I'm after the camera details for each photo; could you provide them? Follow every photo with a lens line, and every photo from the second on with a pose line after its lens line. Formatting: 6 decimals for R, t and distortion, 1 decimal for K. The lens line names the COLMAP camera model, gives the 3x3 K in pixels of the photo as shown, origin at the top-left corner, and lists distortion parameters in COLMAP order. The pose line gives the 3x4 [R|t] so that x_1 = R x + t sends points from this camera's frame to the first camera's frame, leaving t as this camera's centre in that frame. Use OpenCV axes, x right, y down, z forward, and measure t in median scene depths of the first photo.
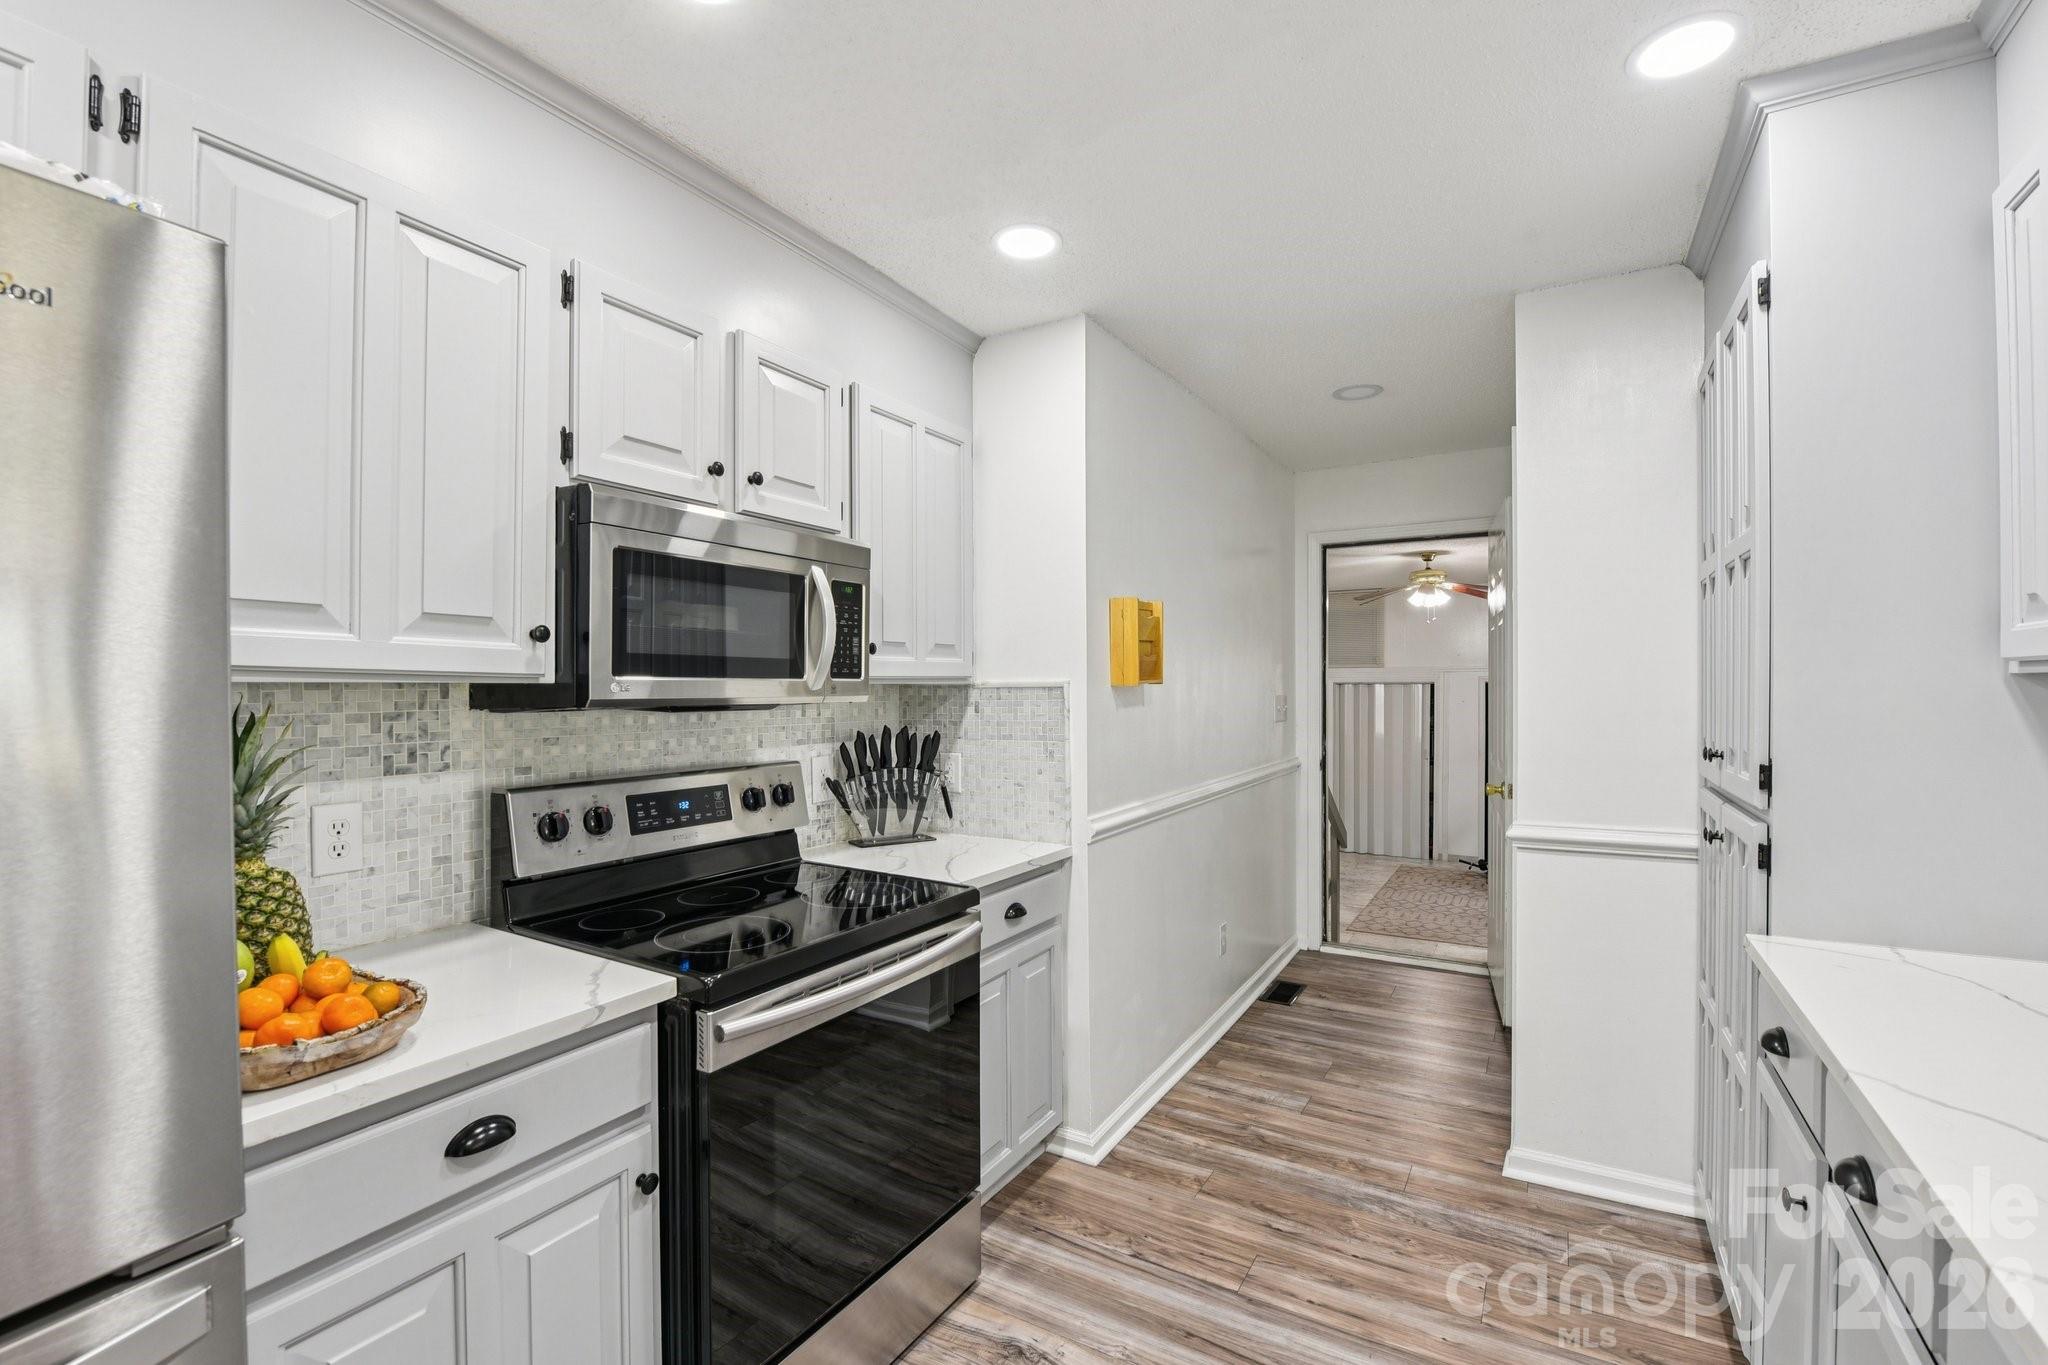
lens RADIAL K [[880.4, 0, 1059.6], [0, 880.4, 691.1], [0, 0, 1]] dist [-0.014862, -0.000213]
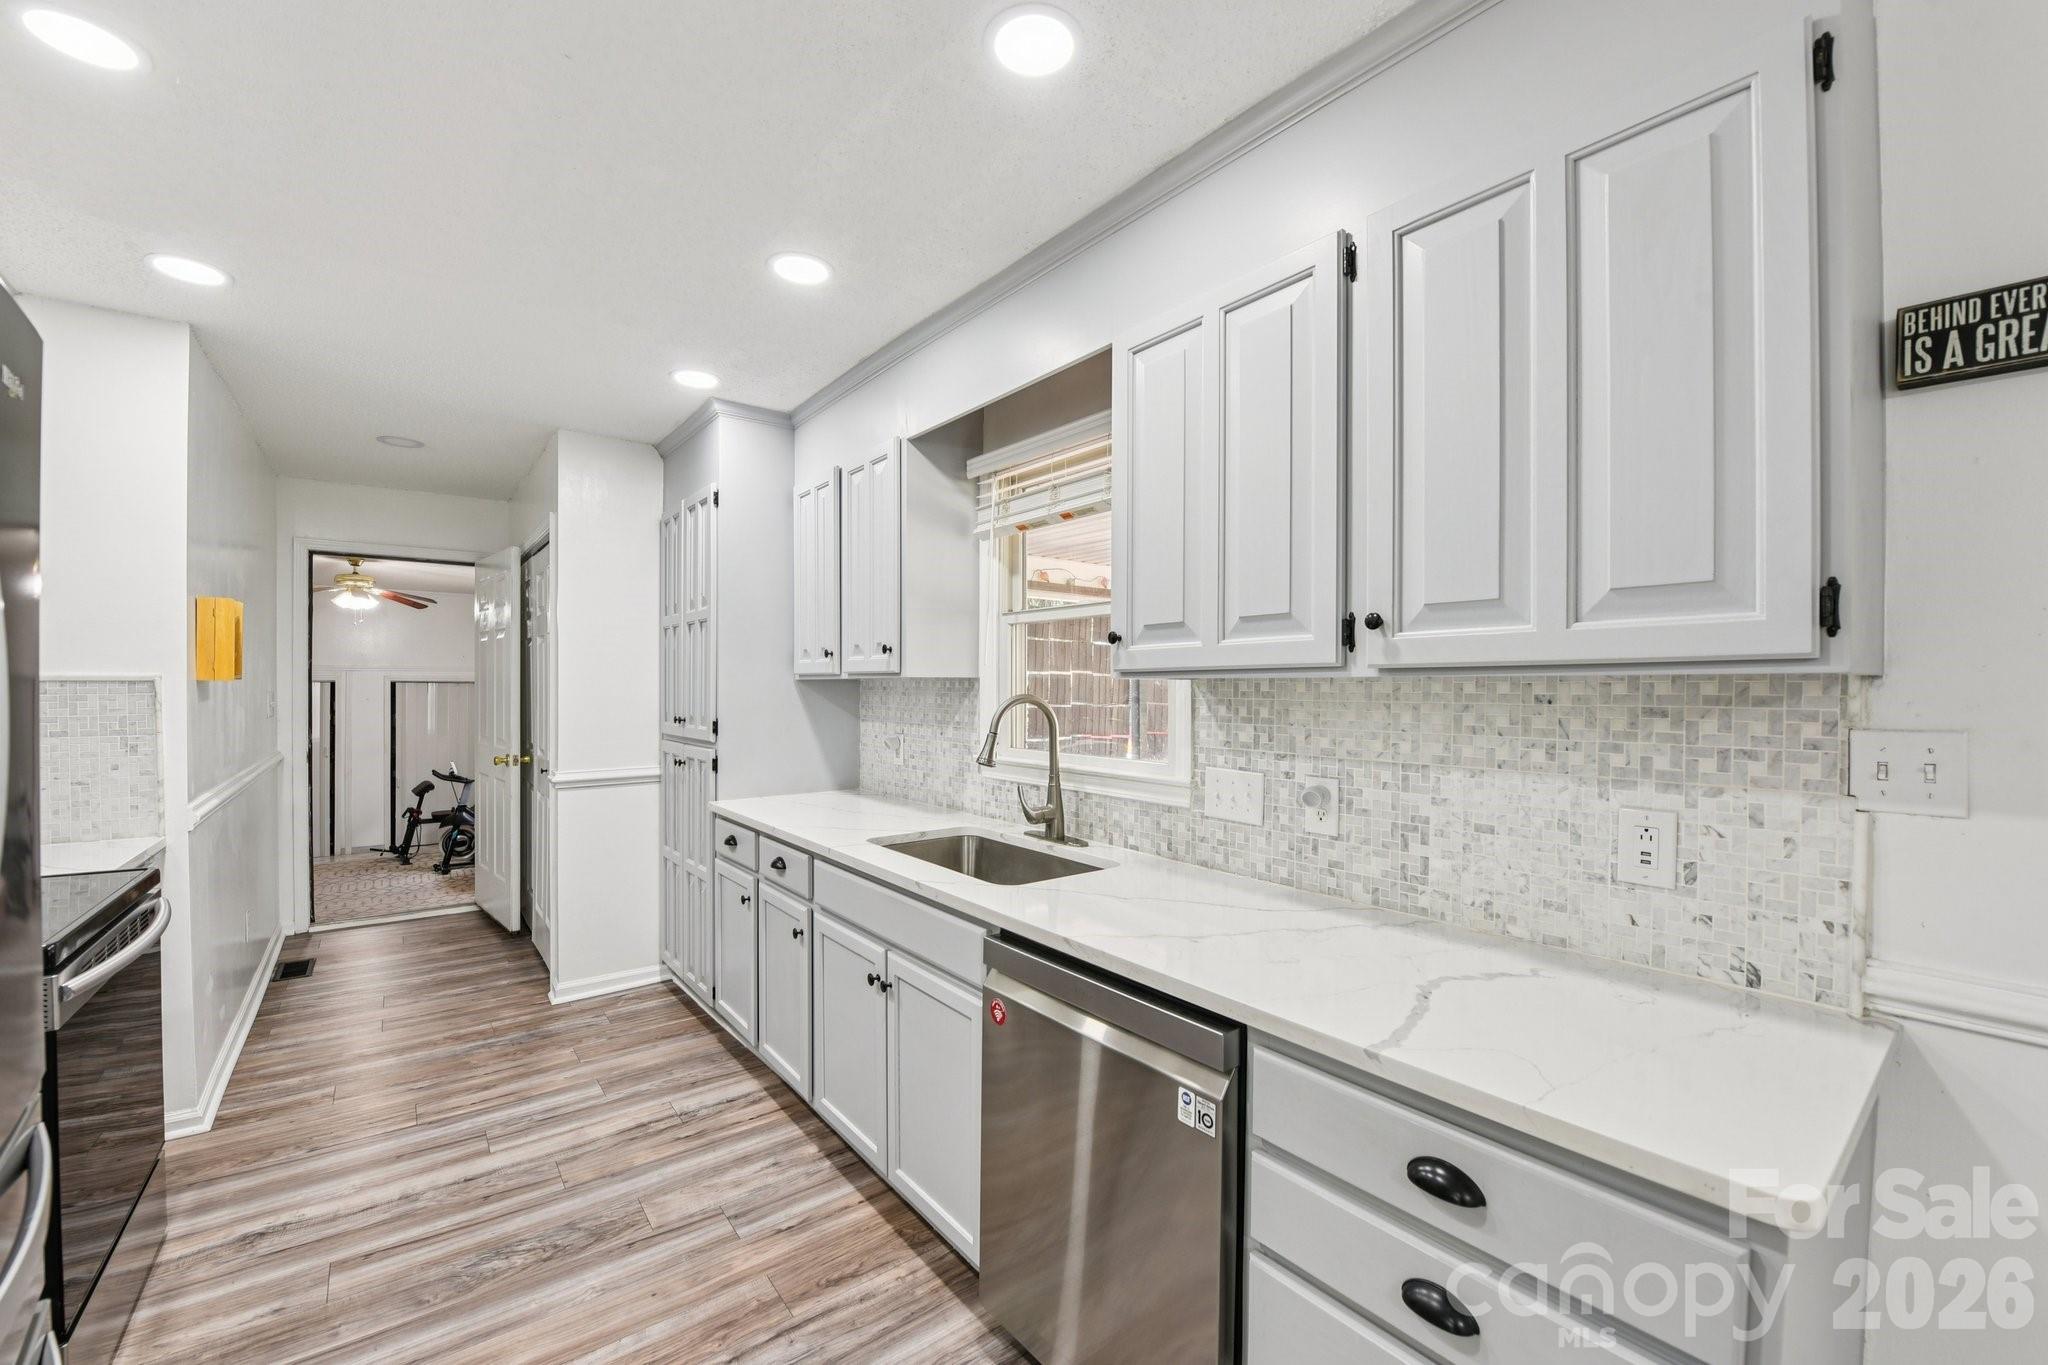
lens RADIAL K [[823.5, 0, 1022.2], [0, 823.5, 684.6], [0, 0, 1]] dist [-0.023394, 0.000015]
pose [[0.368056, 0.006683, 0.929780, -0.607395], [0.000716, 0.999972, -0.007471, 0.008460], [-0.929803, 0.003415, 0.368041, -0.338020]]
